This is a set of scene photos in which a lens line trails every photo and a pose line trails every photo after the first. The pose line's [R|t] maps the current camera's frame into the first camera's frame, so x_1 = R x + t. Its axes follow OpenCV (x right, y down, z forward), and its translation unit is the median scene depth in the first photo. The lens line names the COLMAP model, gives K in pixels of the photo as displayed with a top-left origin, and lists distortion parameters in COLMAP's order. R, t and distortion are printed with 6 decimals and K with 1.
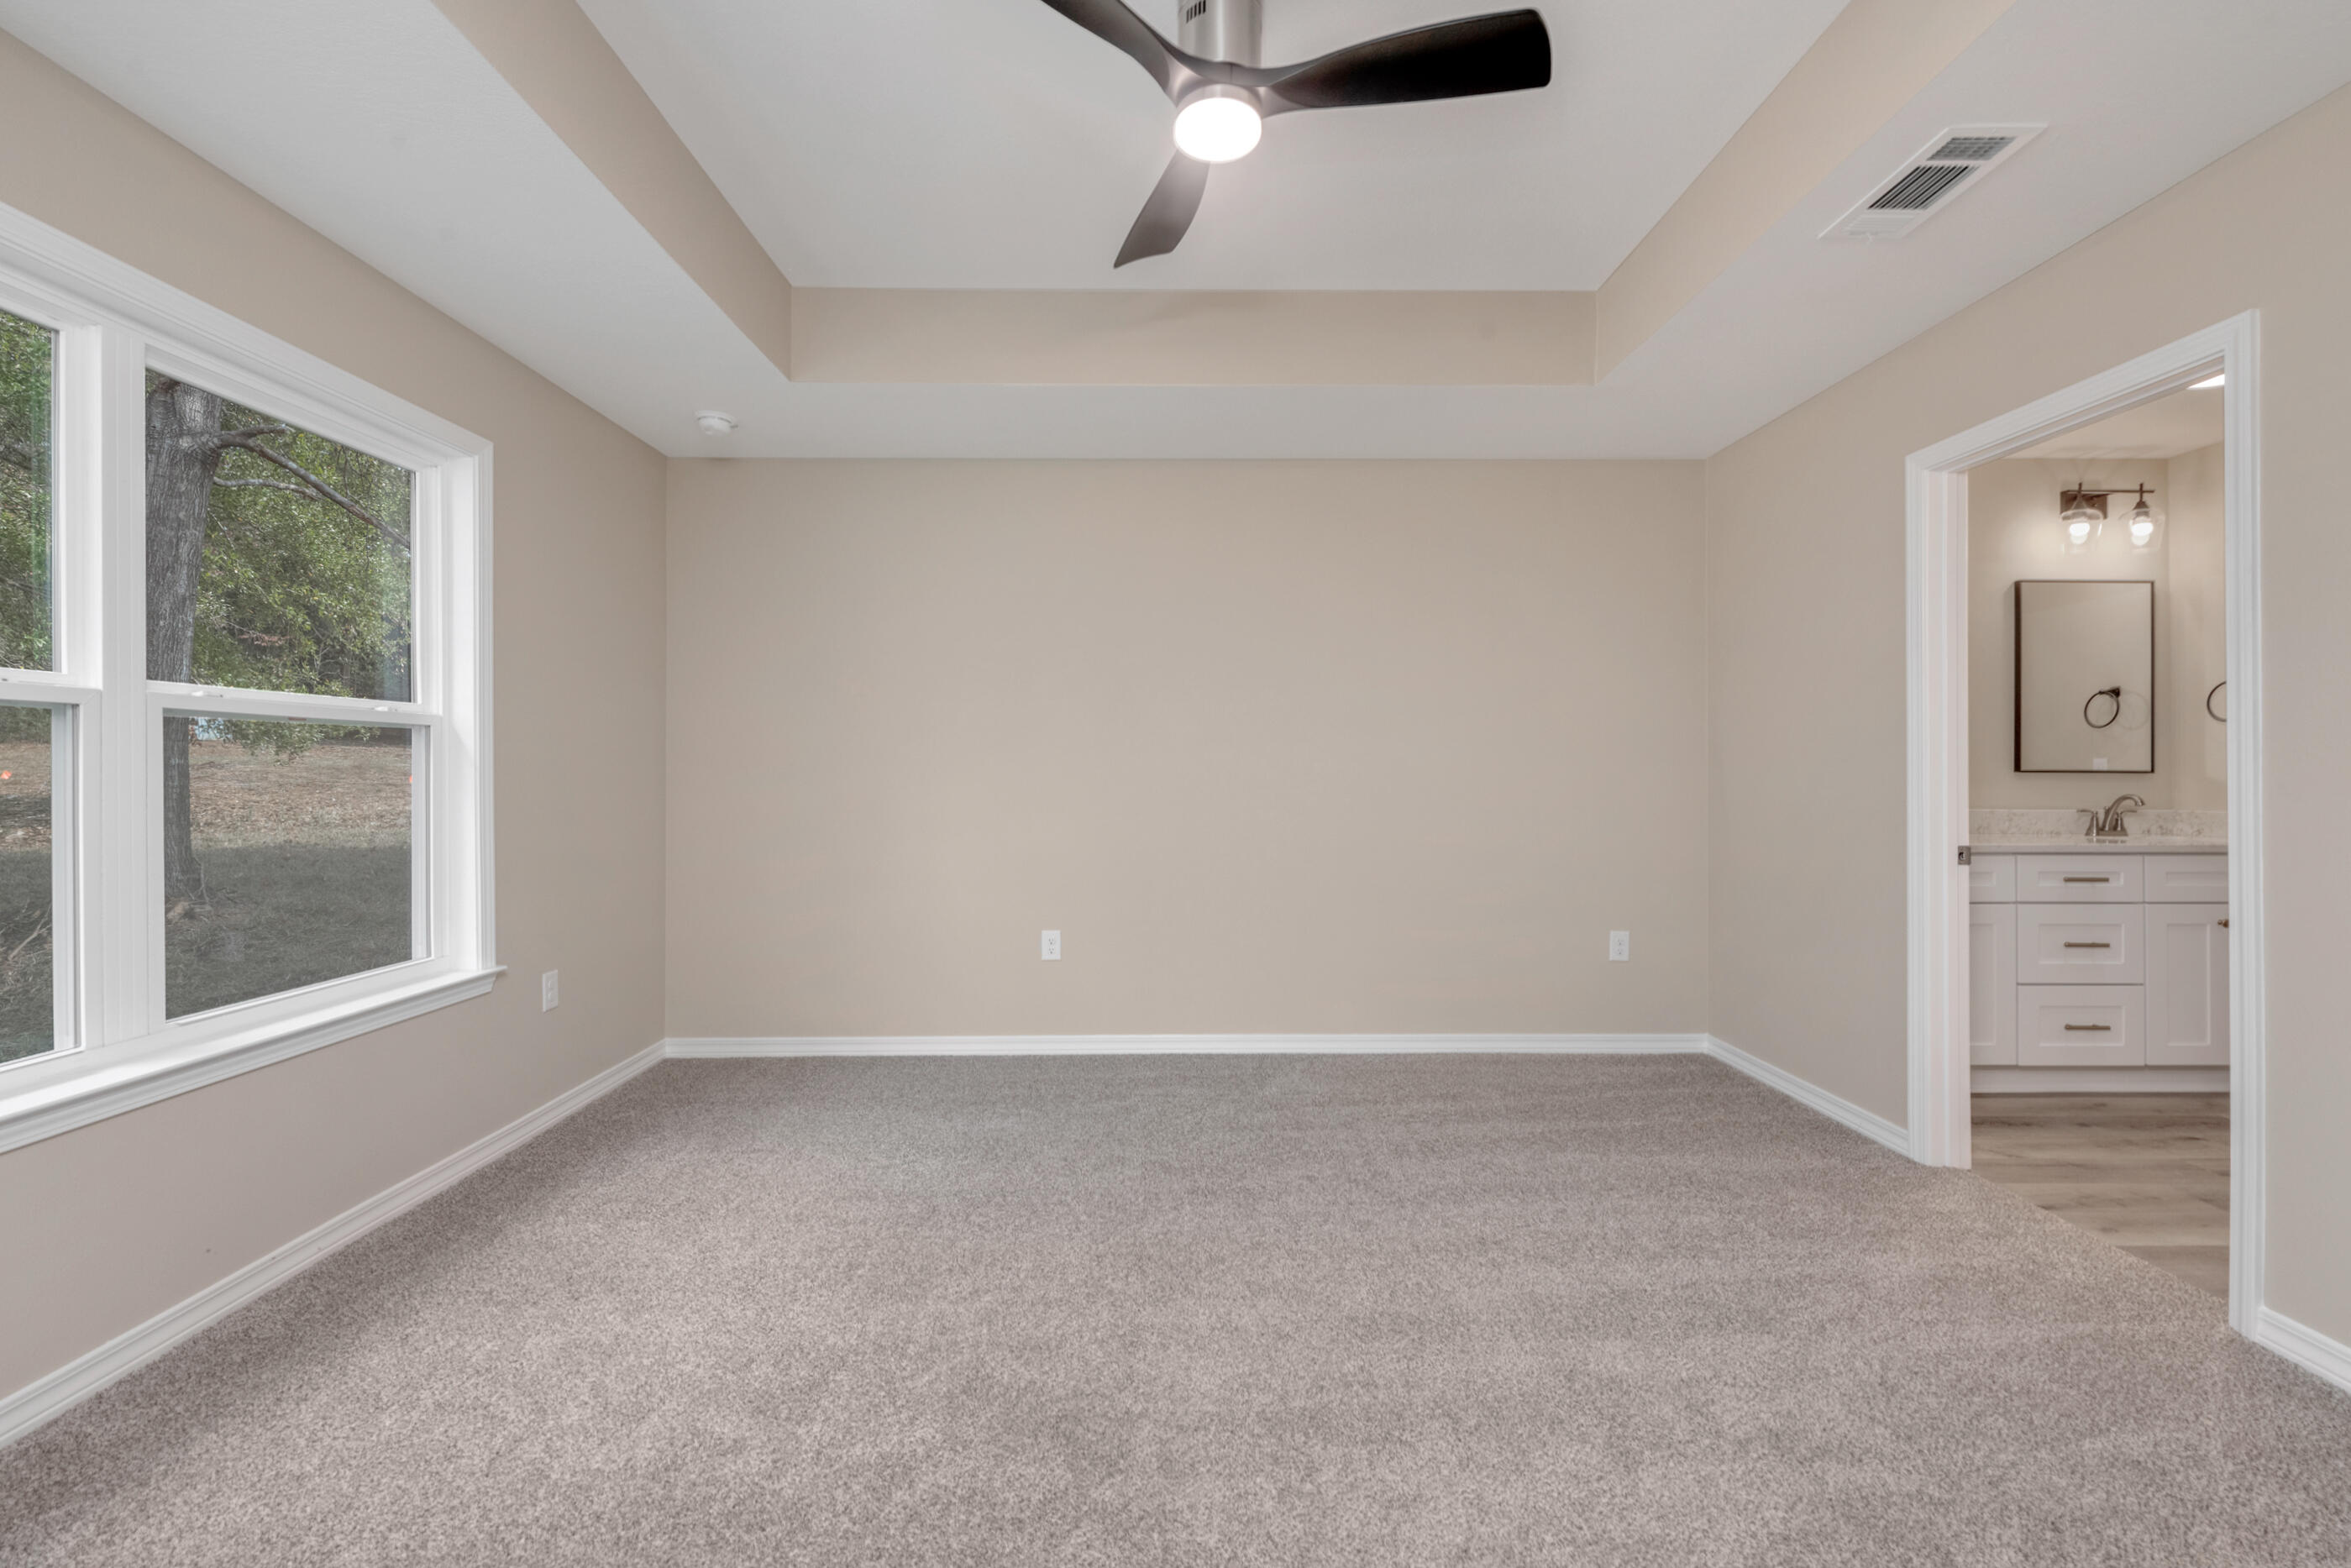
lens RADIAL K [[960.1, 0, 1181.6], [0, 960.1, 781.6], [0, 0, 1]] dist [-0.003534, -0.000796]
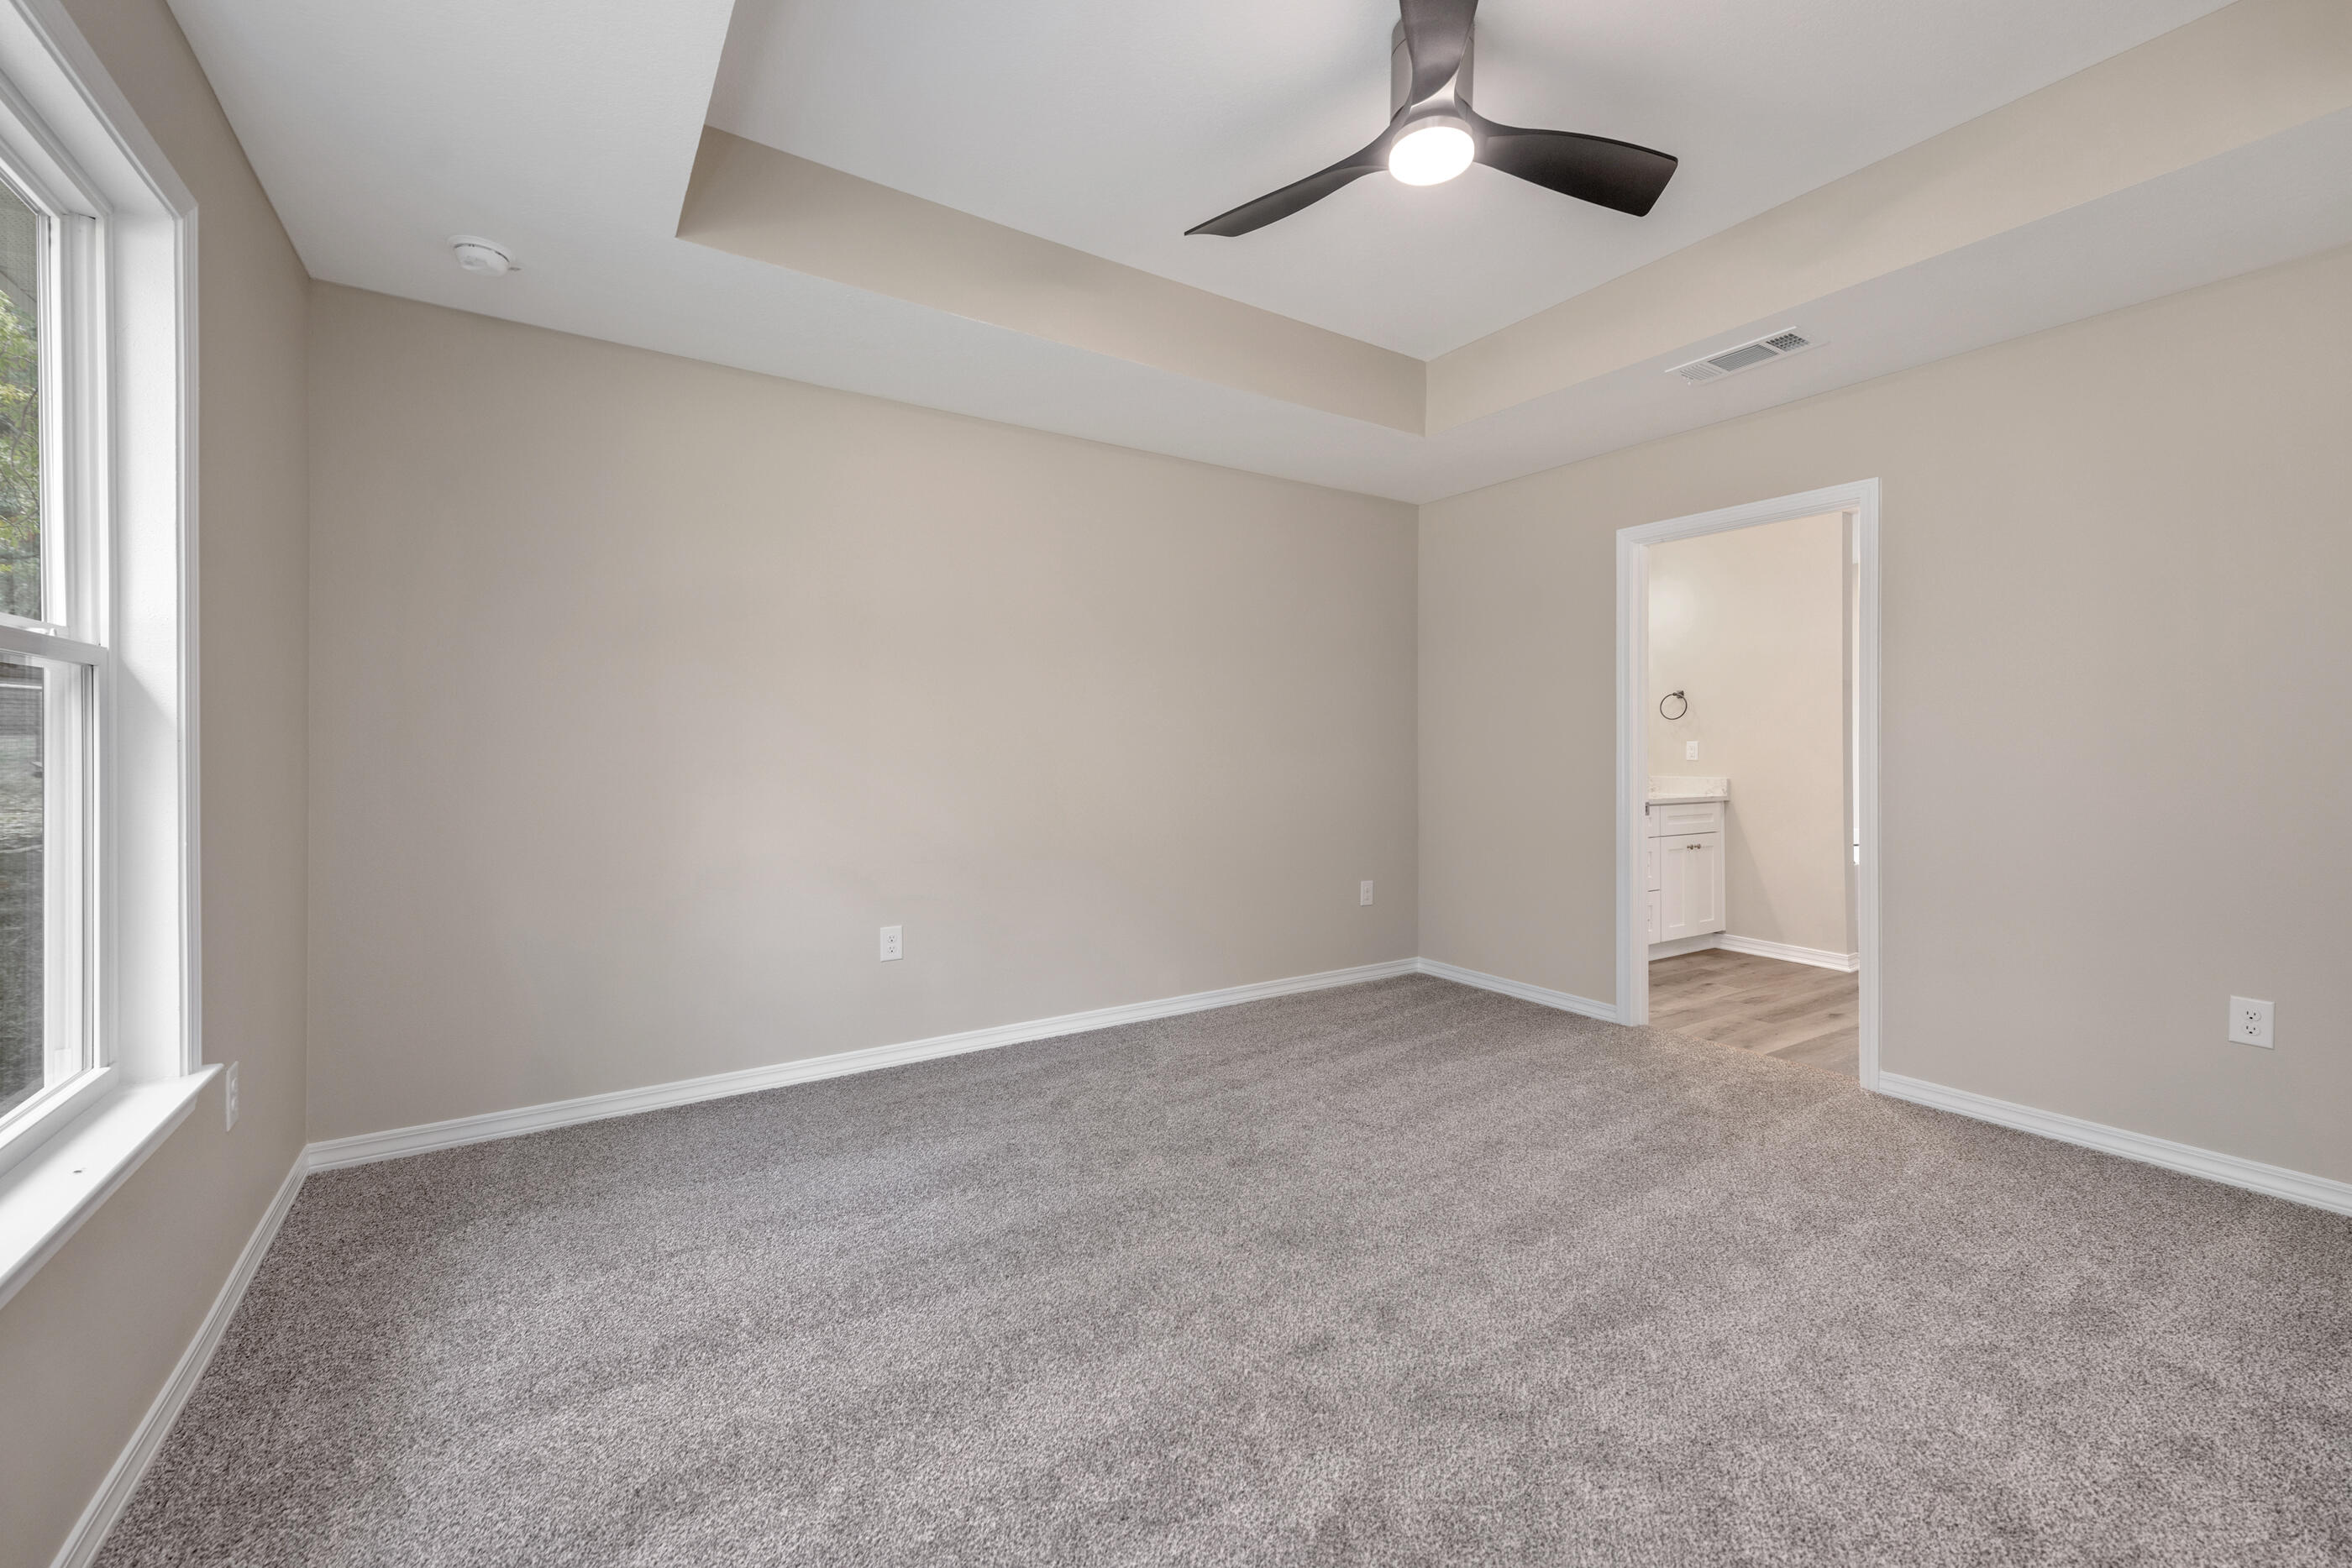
lens RADIAL K [[960.4, 0, 998.1], [0, 960.4, 747.2], [0, 0, 1]] dist [-0.003534, -0.000796]
pose [[0.850529, 0.002038, 0.525924, -0.725745], [0.002286, 0.999969, -0.007572, -0.004666], [-0.525923, 0.007643, 0.850498, 0.266515]]
